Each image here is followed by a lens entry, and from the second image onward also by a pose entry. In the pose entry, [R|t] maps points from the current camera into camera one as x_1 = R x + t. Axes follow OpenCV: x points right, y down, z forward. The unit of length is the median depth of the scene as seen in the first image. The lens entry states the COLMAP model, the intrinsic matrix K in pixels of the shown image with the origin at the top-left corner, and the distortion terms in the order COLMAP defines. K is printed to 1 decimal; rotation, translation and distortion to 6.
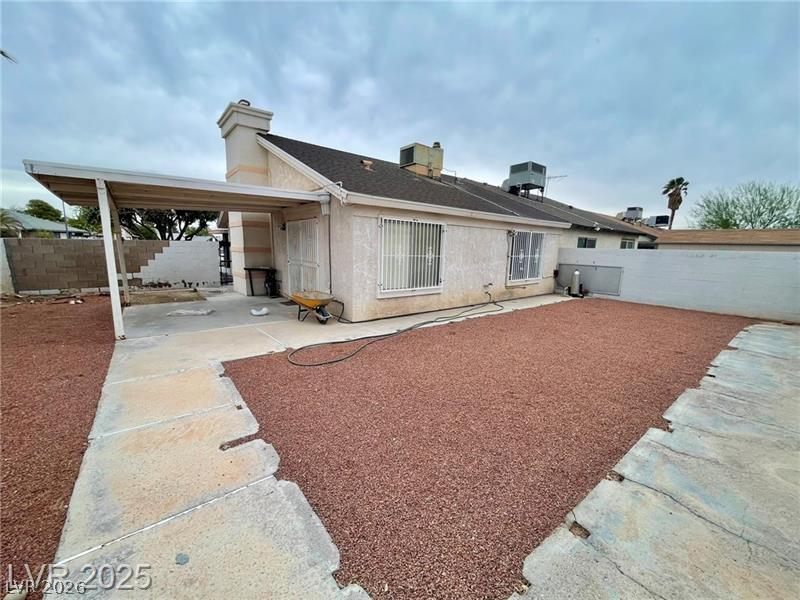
lens RADIAL K [[318.1, 0, 397.2], [0, 318.1, 307.5], [0, 0, 1]] dist [-0.000403, -0.000221]
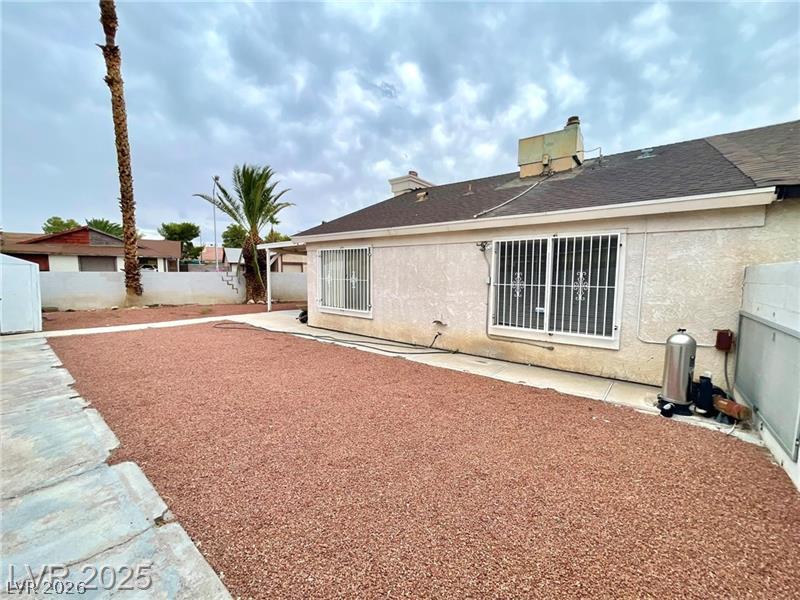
lens RADIAL K [[325.3, 0, 402.3], [0, 325.3, 299.6], [0, 0, 1]] dist [0.001858, 0.000491]
pose [[0.228520, 0.058125, -0.971802, 0.836990], [-0.185198, 0.982583, 0.015221, -0.102085], [0.955762, 0.176498, 0.235305, 0.649455]]
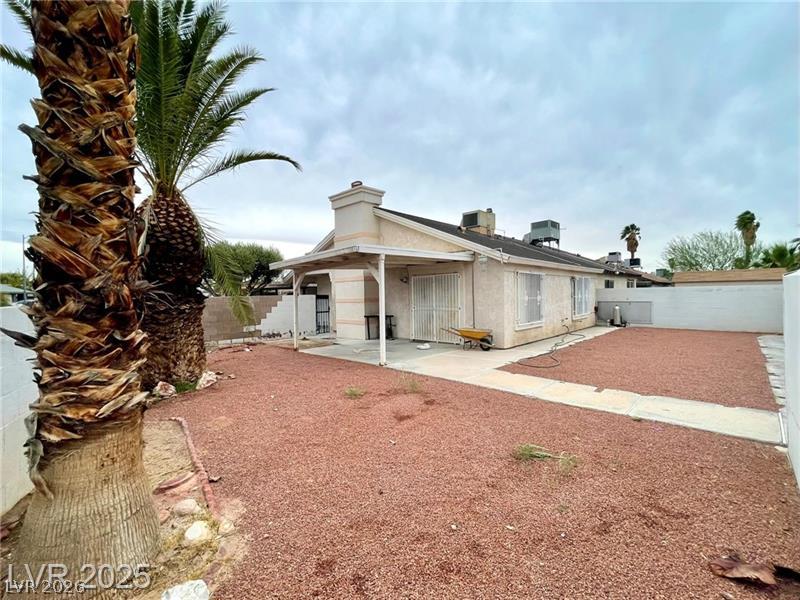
lens RADIAL K [[342.4, 0, 400.8], [0, 342.4, 316.2], [0, 0, 1]] dist [0.003947, 0.000374]
pose [[0.990875, -0.047565, 0.126112, -0.459513], [0.063156, 0.990436, -0.122668, 0.037384], [-0.119071, 0.129513, 0.984403, -0.233824]]
